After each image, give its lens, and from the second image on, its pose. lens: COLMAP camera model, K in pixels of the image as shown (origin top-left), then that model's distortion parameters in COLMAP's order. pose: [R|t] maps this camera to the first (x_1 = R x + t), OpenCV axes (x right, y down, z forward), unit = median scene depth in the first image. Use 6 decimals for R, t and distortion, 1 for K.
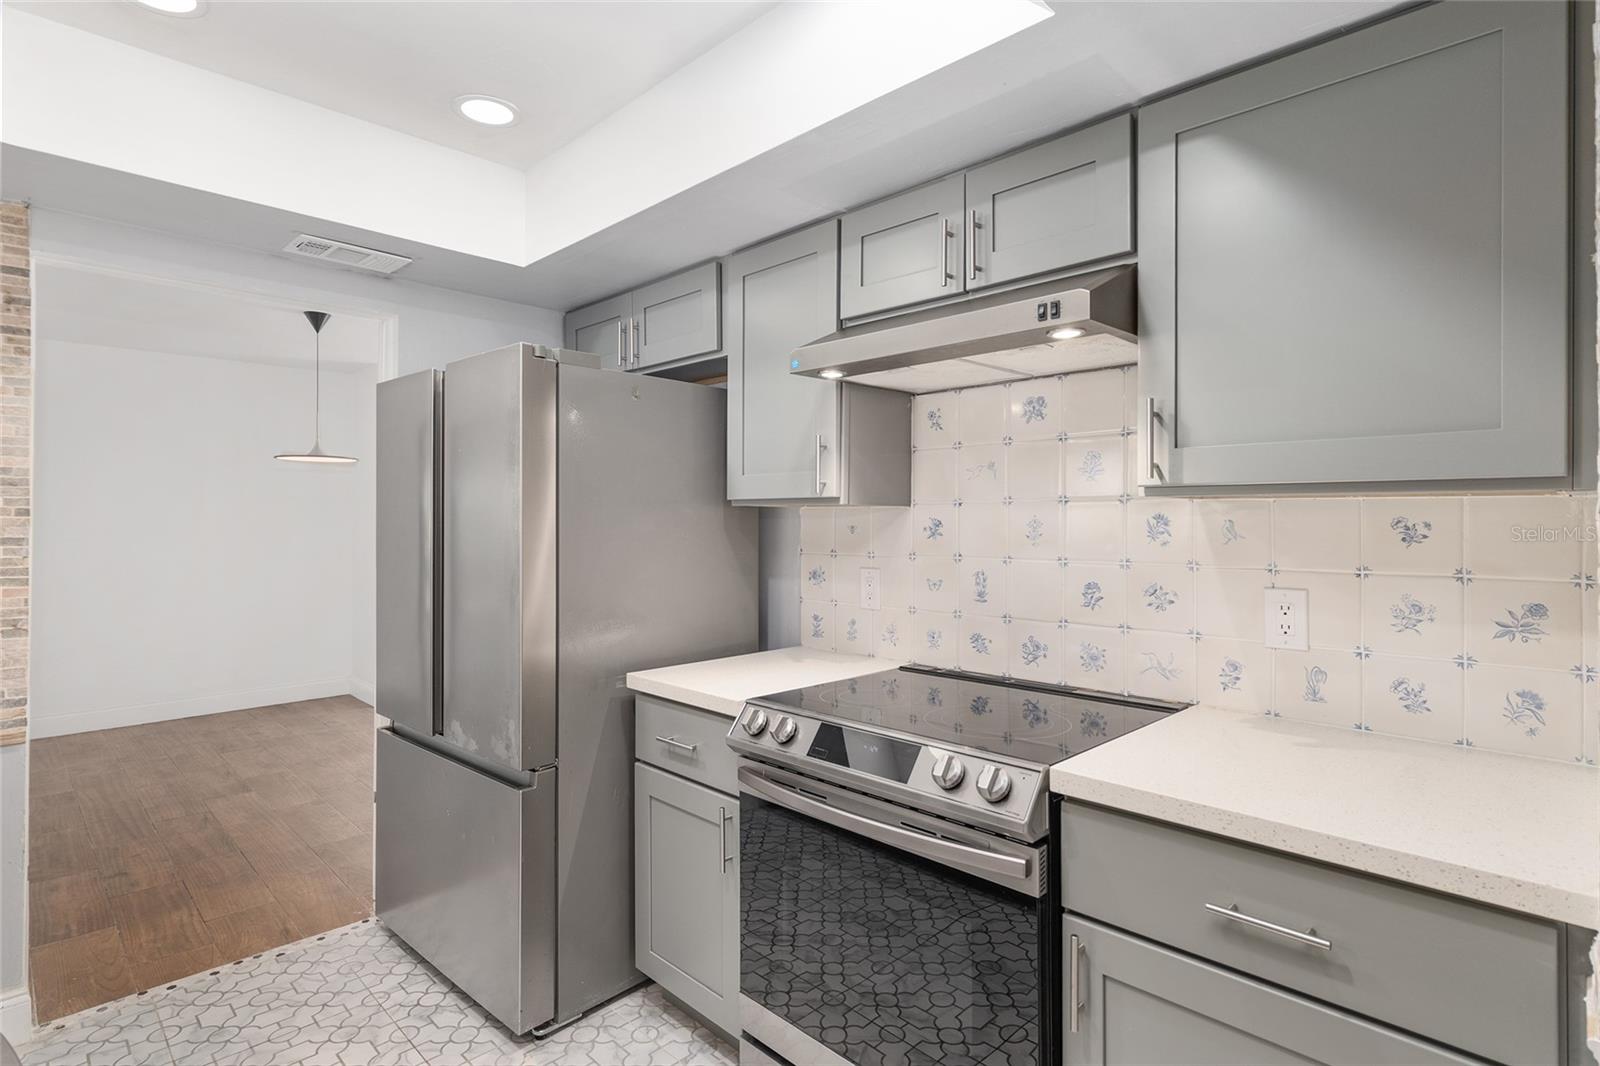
lens RADIAL K [[805.8, 0, 796.1], [0, 805.8, 516.6], [0, 0, 1]] dist [-0.000399, -0.001701]
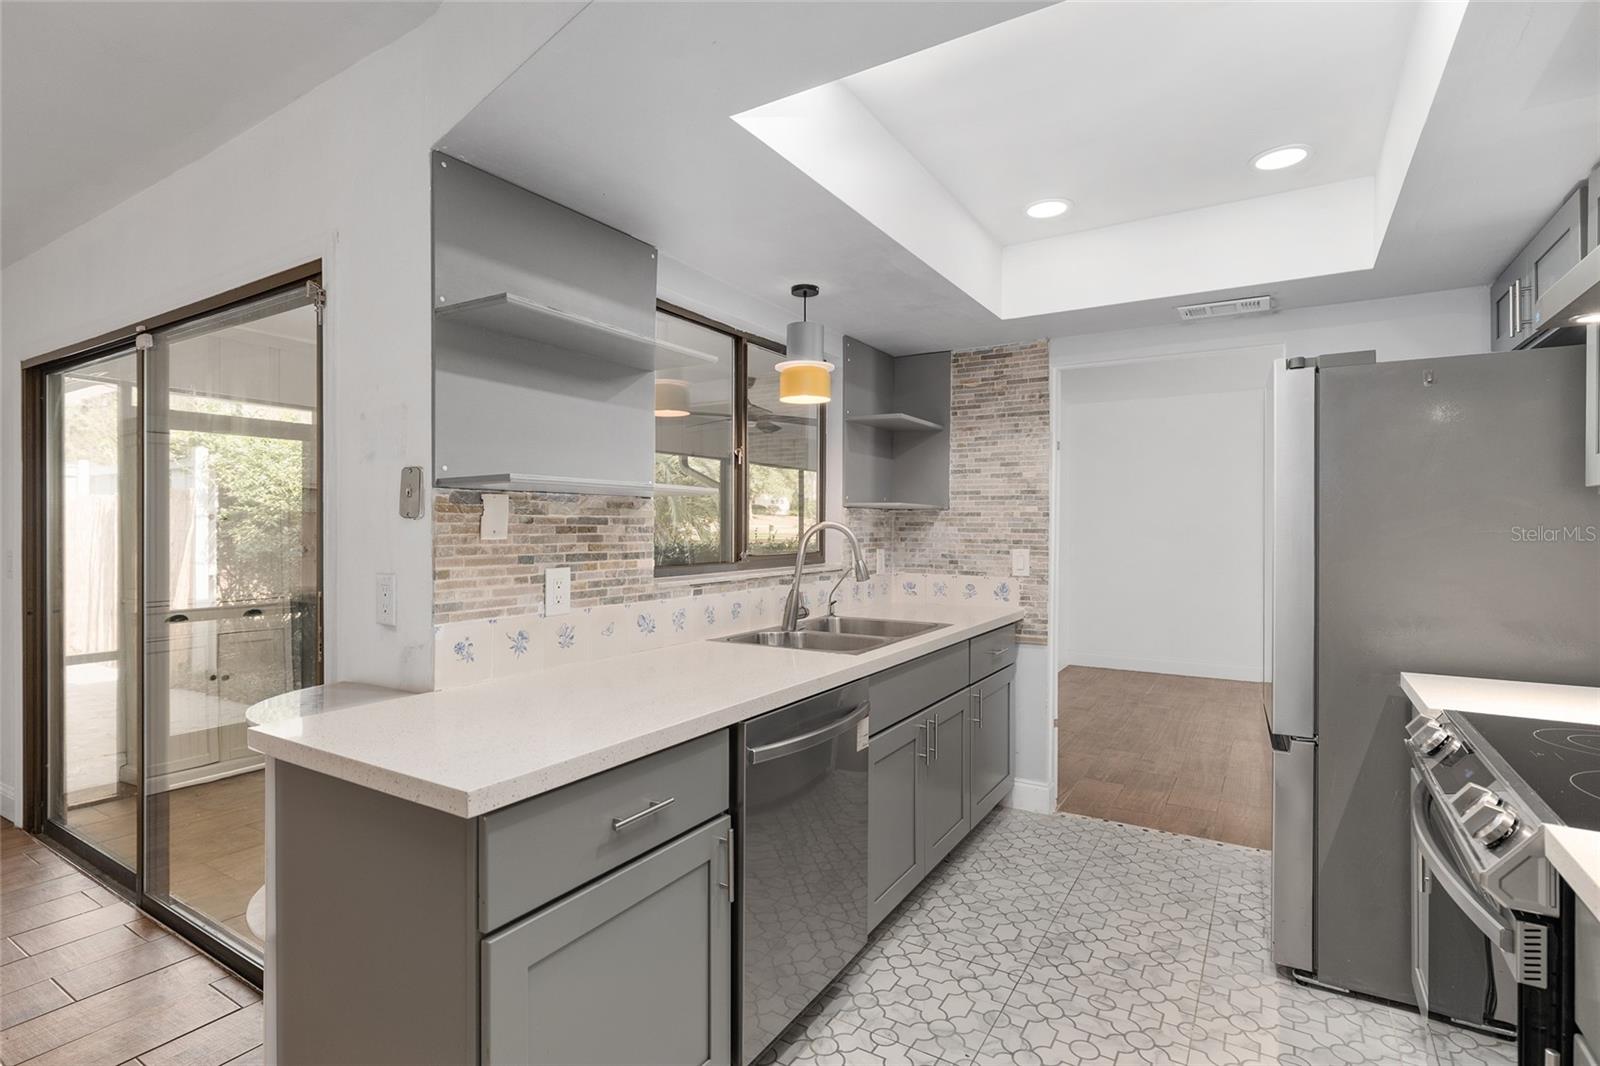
lens RADIAL K [[762.6, 0, 800.3], [0, 762.6, 526.0], [0, 0, 1]] dist [-0.002877, -0.000575]
pose [[0.225026, 0.001792, -0.974351, 0.530078], [0.003501, 0.999990, 0.002648, 0.012594], [0.974347, -0.004007, 0.225017, 0.092471]]
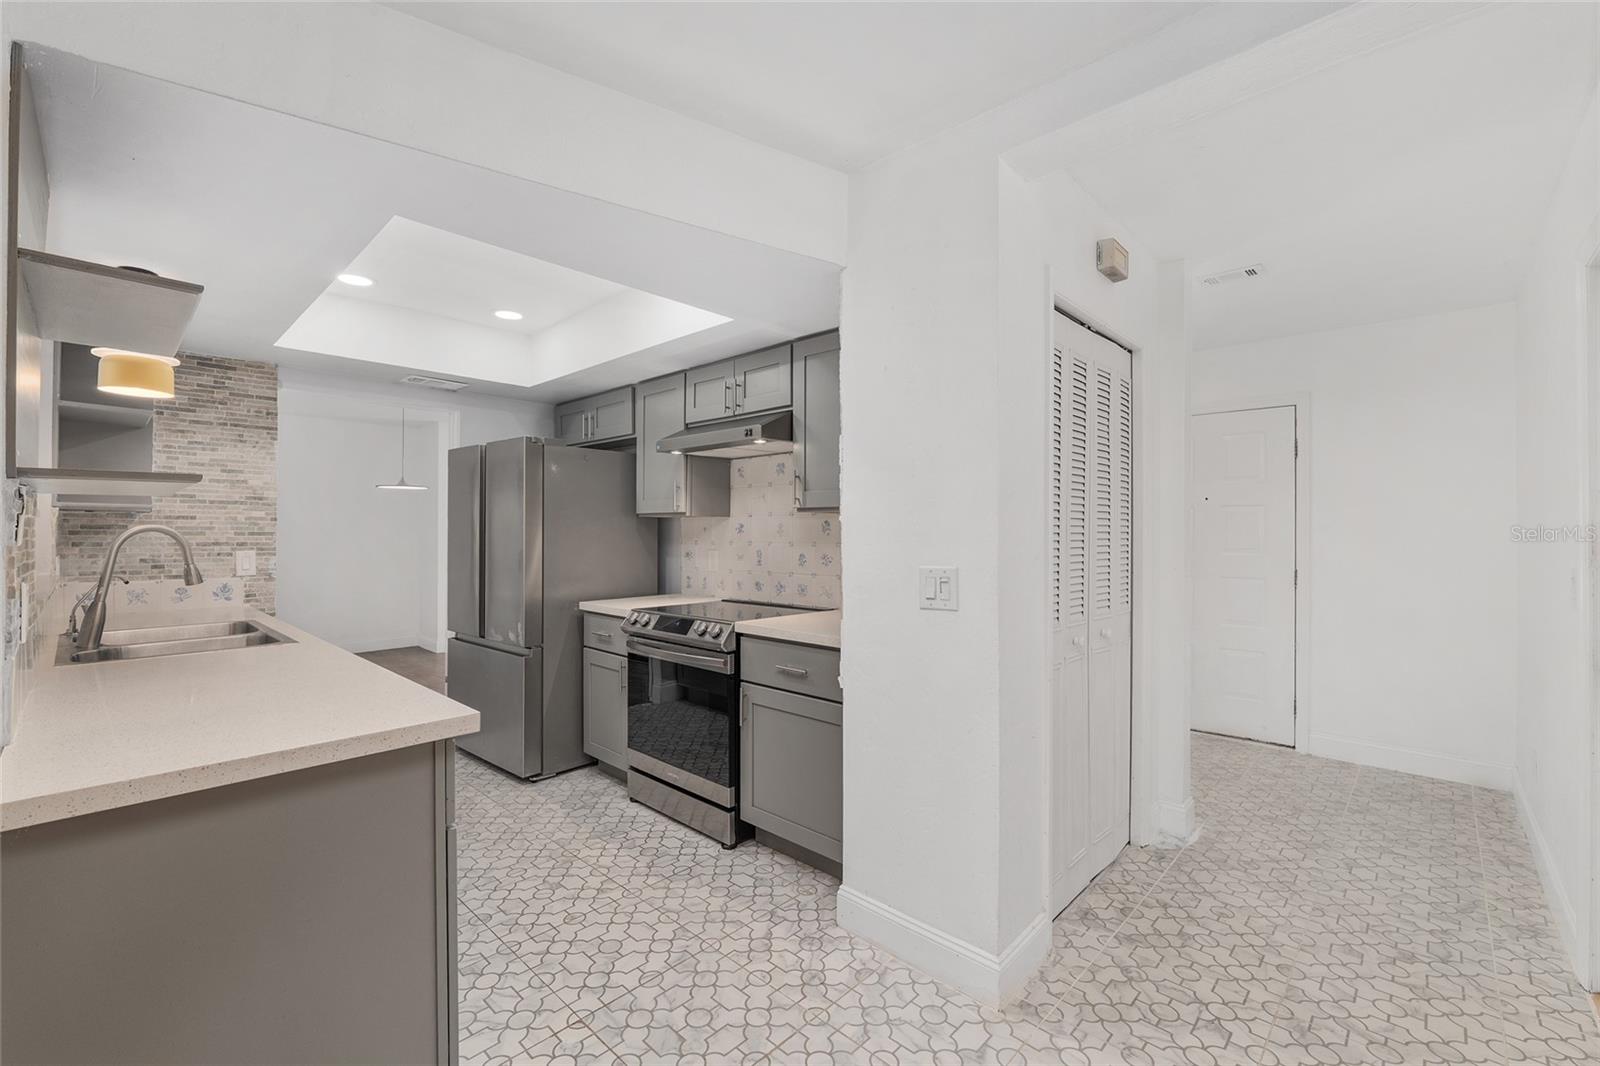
lens RADIAL K [[664.1, 0, 789.8], [0, 664.1, 525.0], [0, 0, 1]] dist [-0.013881, -0.000027]
pose [[0.999682, 0.001068, 0.025199, 0.267385], [-0.000950, 0.999989, -0.004668, 0.014703], [-0.025203, 0.004643, 0.999672, -0.640691]]
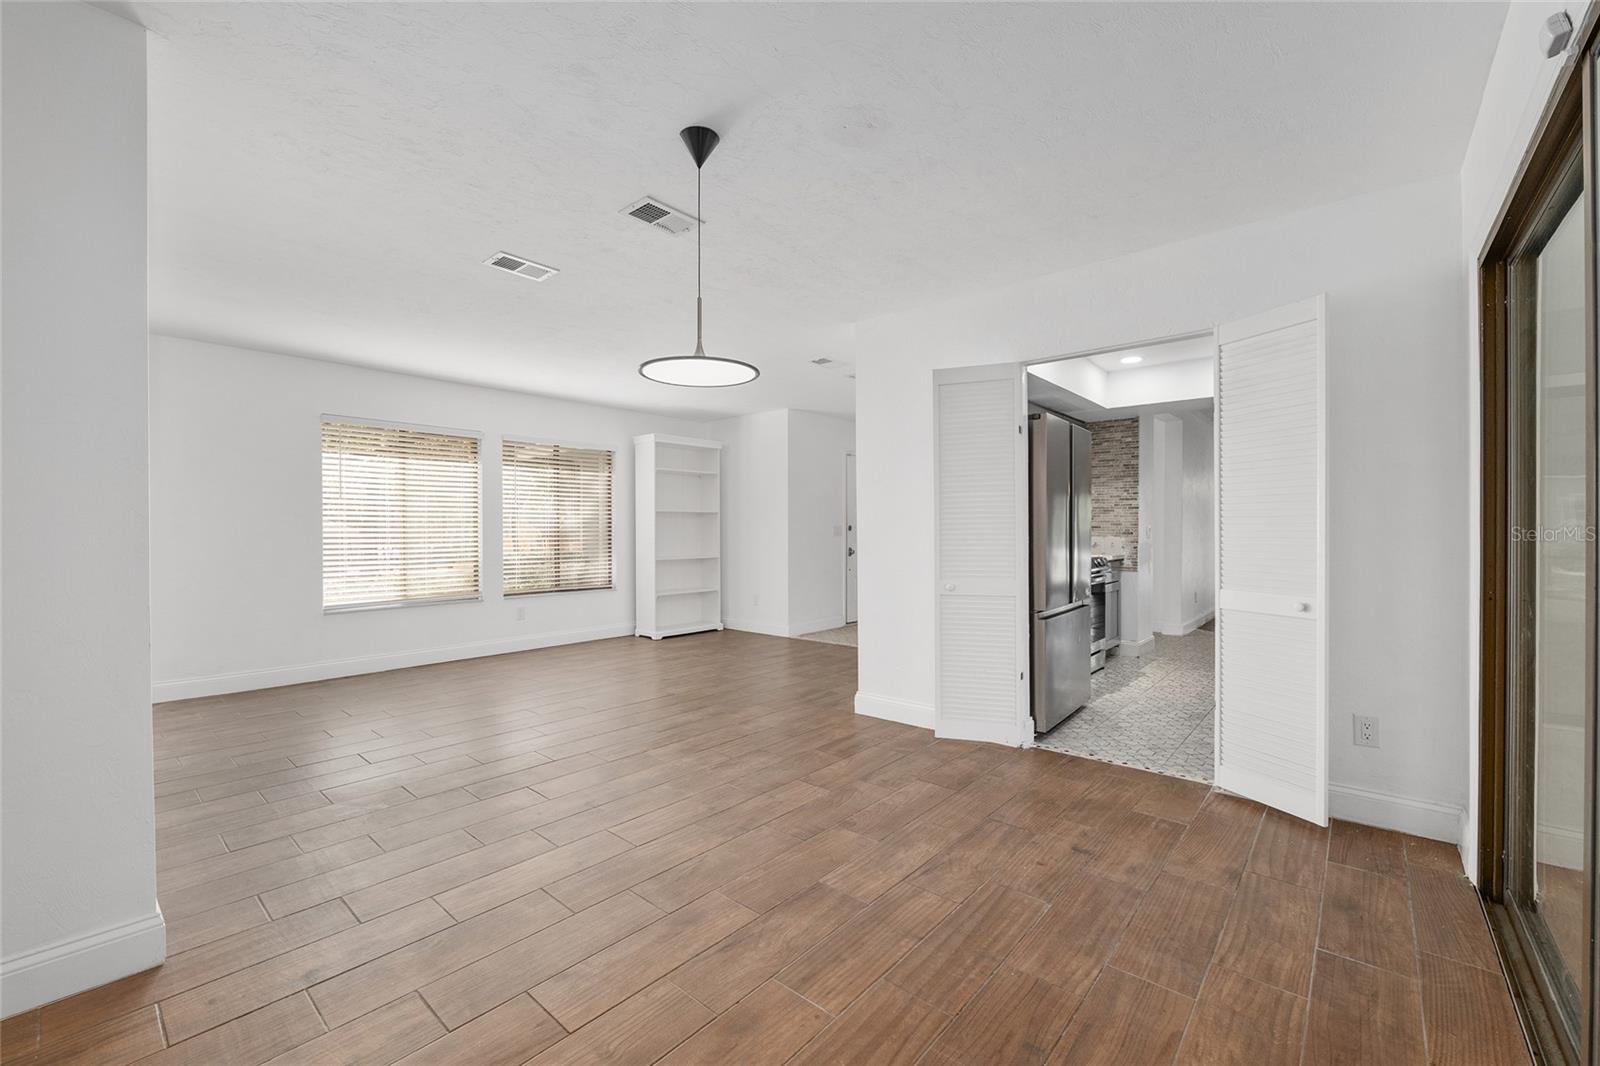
lens RADIAL K [[664.1, 0, 790.7], [0, 664.1, 532.3], [0, 0, 1]] dist [-0.013881, -0.000027]
pose [[-0.063544, -0.003308, 0.997974, -2.266918], [-0.005356, 0.999981, 0.002974, 0.096505], [-0.997965, -0.005156, -0.063560, 1.974561]]
